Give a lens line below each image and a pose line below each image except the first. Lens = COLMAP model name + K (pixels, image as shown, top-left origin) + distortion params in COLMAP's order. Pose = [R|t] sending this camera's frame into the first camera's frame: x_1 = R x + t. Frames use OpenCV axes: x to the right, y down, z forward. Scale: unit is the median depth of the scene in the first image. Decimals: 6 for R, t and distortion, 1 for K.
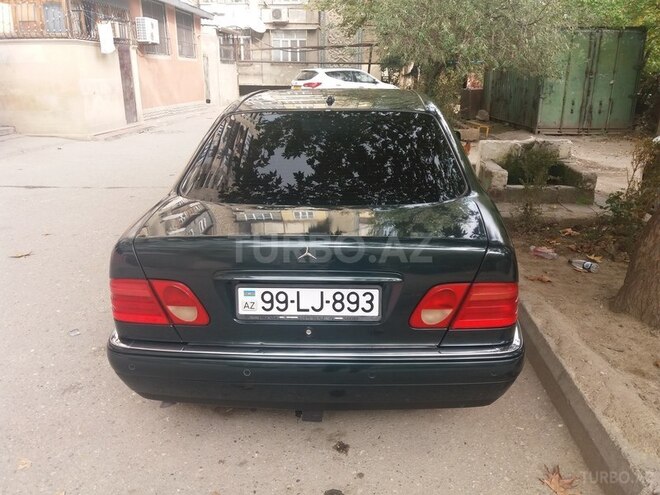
lens RADIAL K [[537.9, 0, 332.9], [0, 537.9, 248.6], [0, 0, 1]] dist [0.012975, -0.016915]
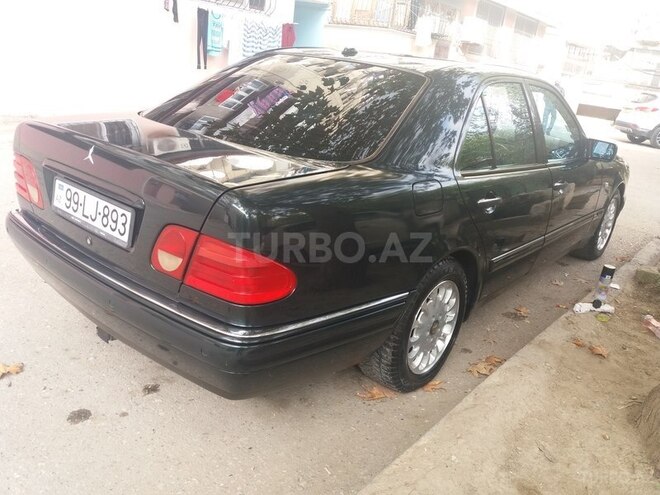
lens RADIAL K [[537.9, 0, 332.0], [0, 537.9, 243.3], [0, 0, 1]] dist [0.012975, -0.016915]
pose [[0.807257, 0.283825, -0.517474, 0.831109], [-0.297136, 0.953000, 0.059173, -0.030107], [0.509948, 0.105992, 0.853650, 0.393701]]
